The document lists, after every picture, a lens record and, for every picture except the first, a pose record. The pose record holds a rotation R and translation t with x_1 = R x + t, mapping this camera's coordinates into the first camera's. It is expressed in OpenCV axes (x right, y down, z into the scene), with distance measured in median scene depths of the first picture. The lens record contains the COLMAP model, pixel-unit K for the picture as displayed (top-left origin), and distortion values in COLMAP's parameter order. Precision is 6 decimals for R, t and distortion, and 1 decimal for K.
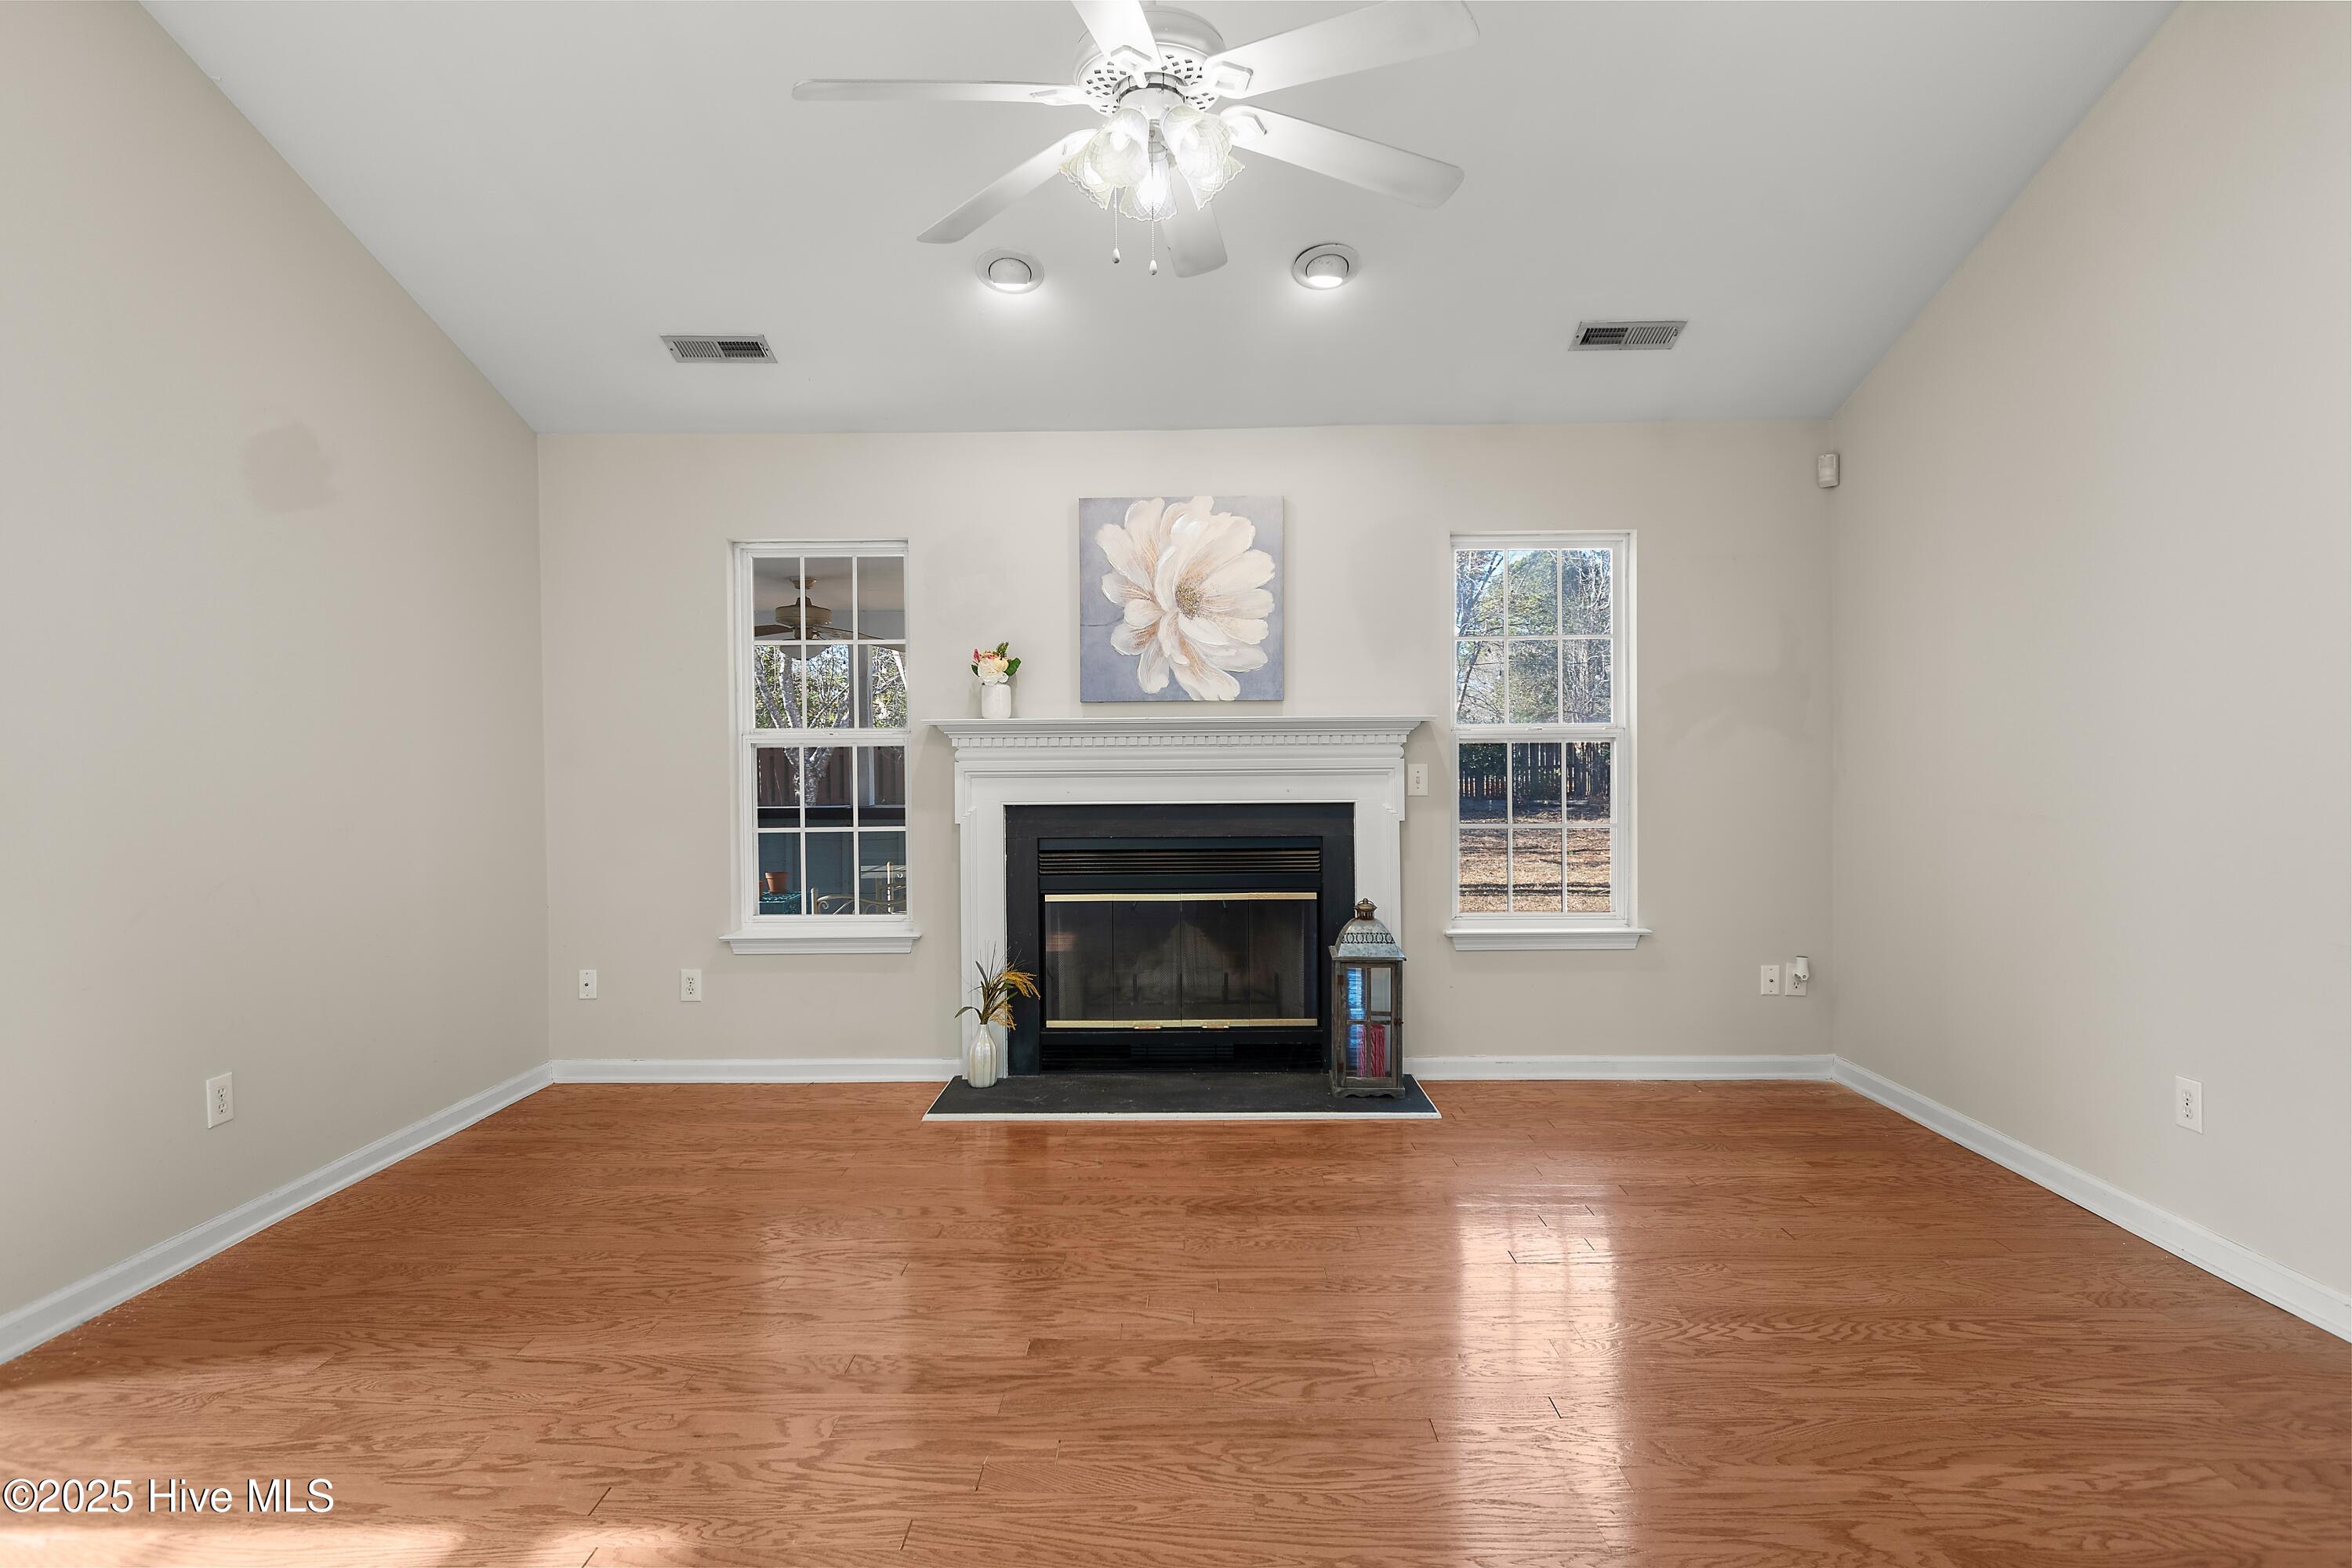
lens RADIAL K [[1227.7, 0, 1176.0], [0, 1227.7, 784.0], [0, 0, 1]] dist [0.004616, -0.010195]
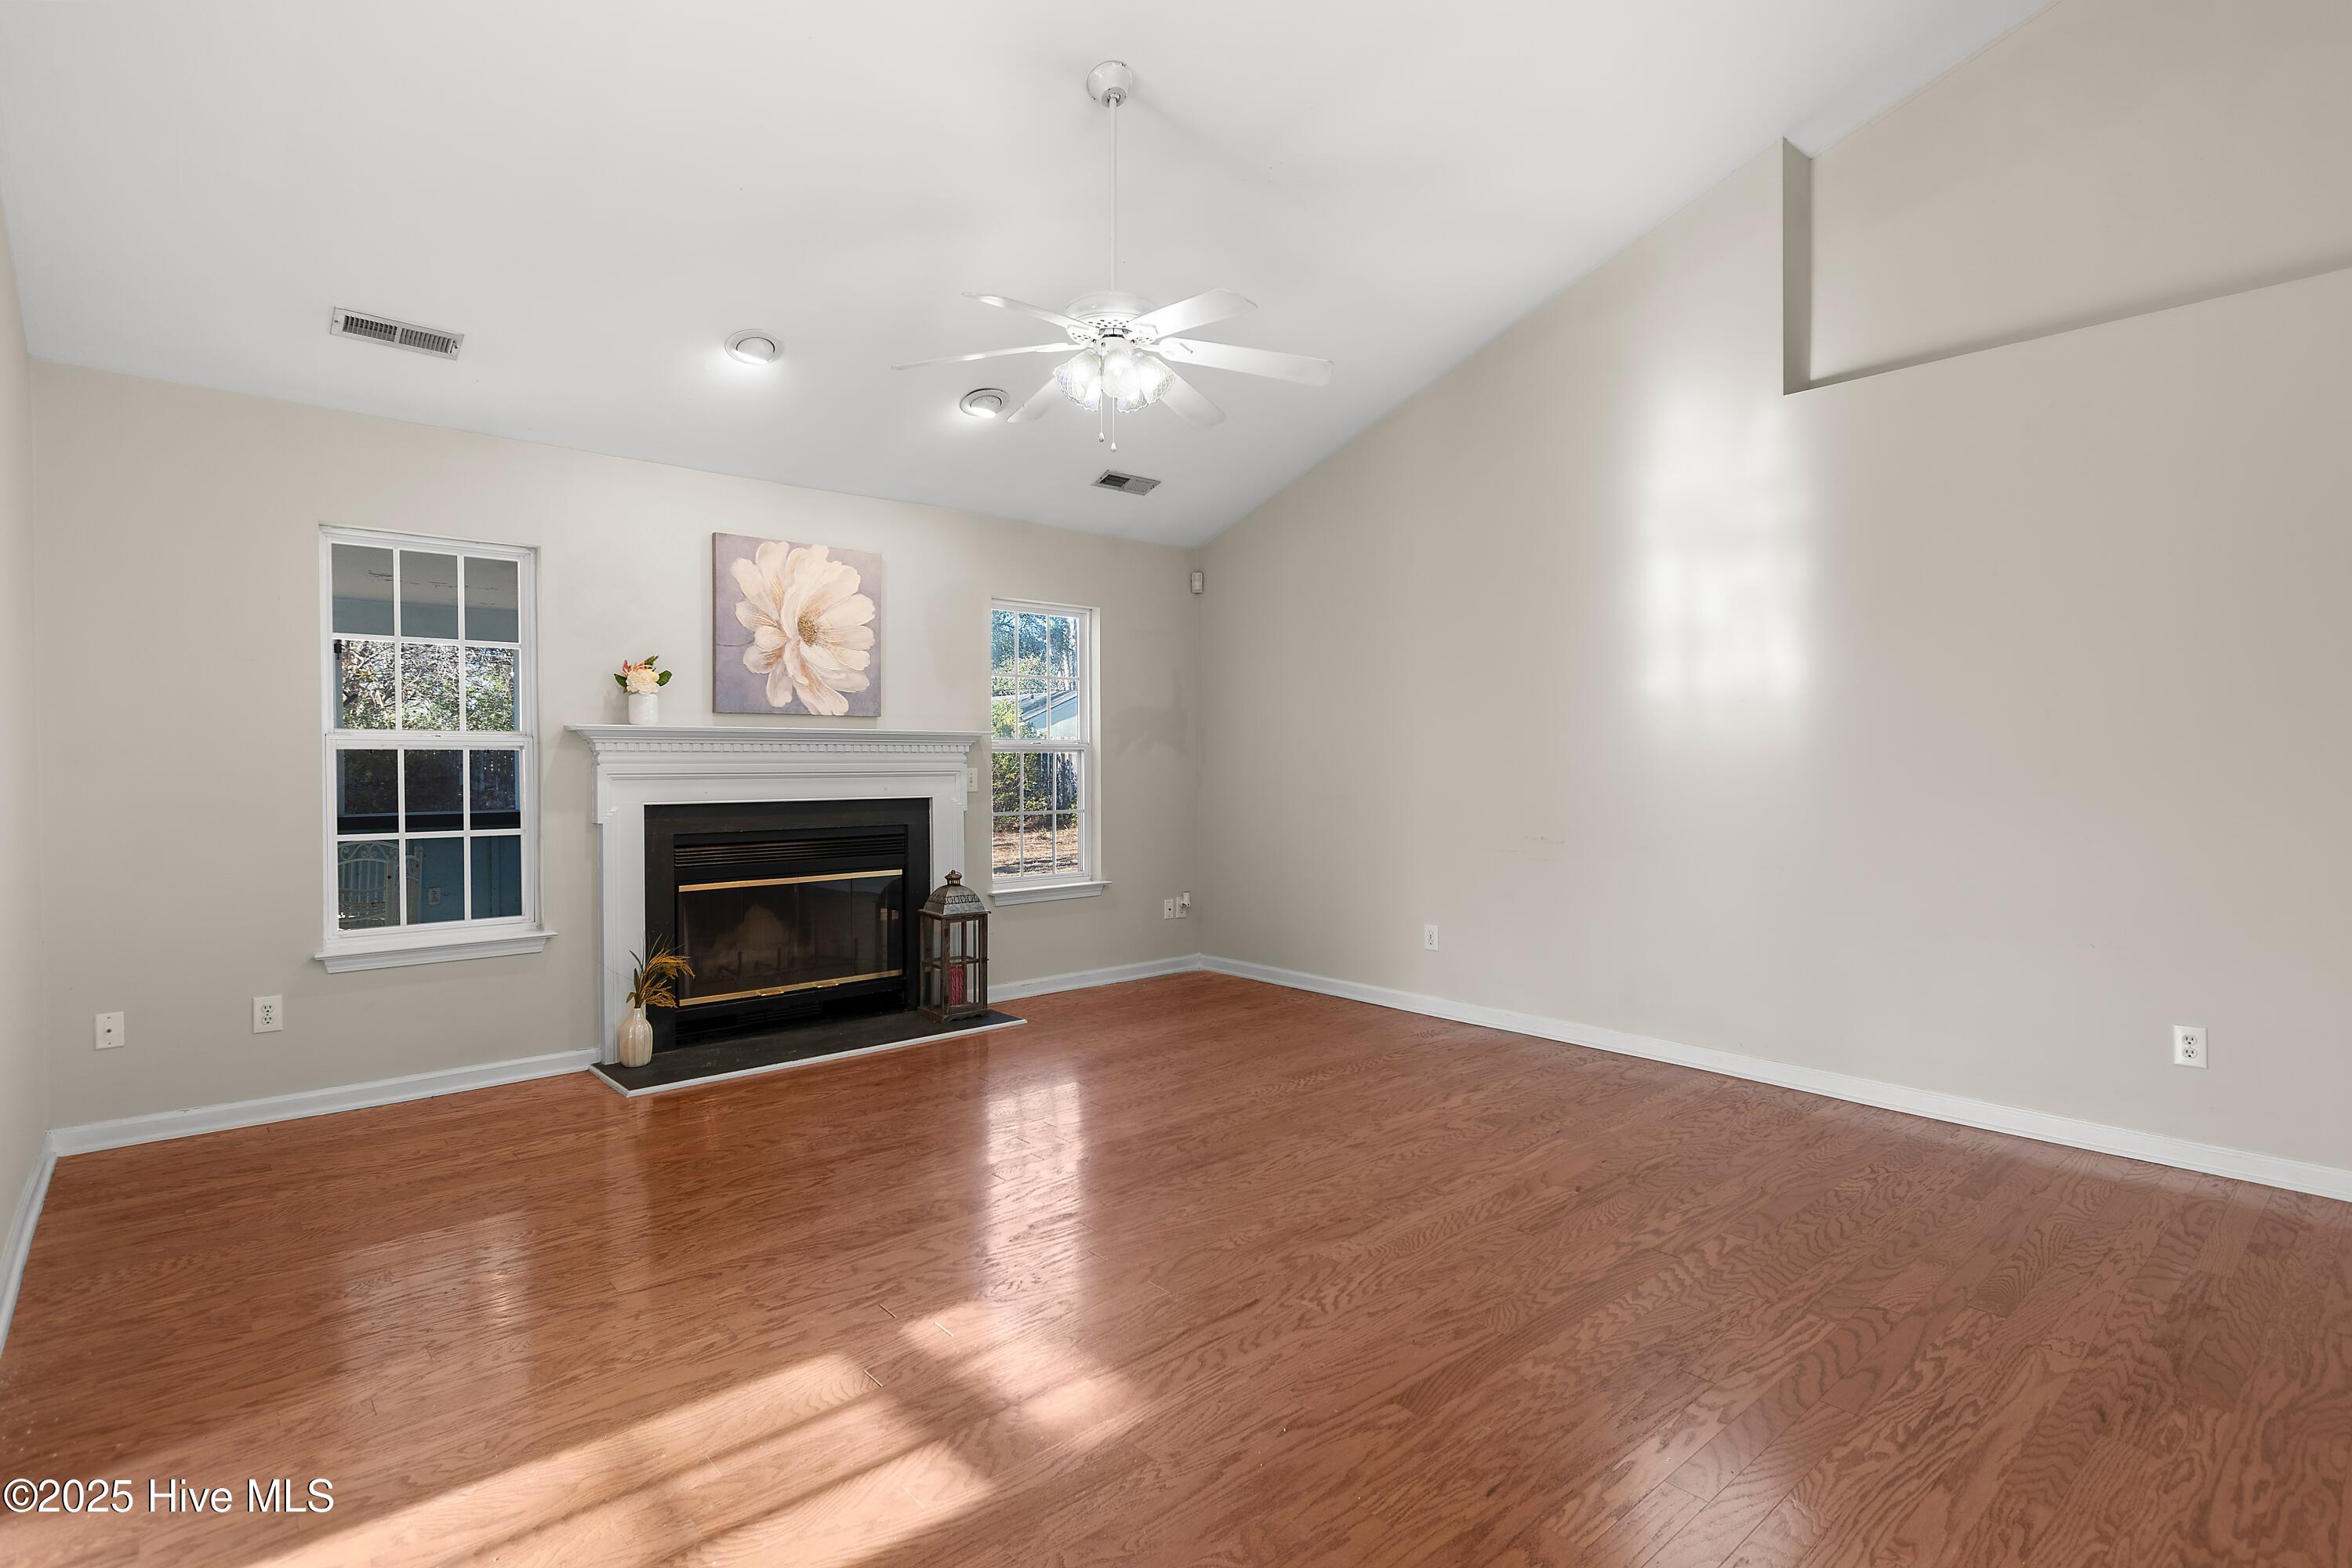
lens RADIAL K [[1156.0, 0, 1176.0], [0, 1156.0, 784.0], [0, 0, 1]] dist [0.000300, -0.000681]
pose [[0.733821, -0.006929, 0.679308, -0.492166], [0.010872, 0.999940, -0.001544, 0.005406], [-0.679256, 0.008518, 0.733852, -0.067925]]
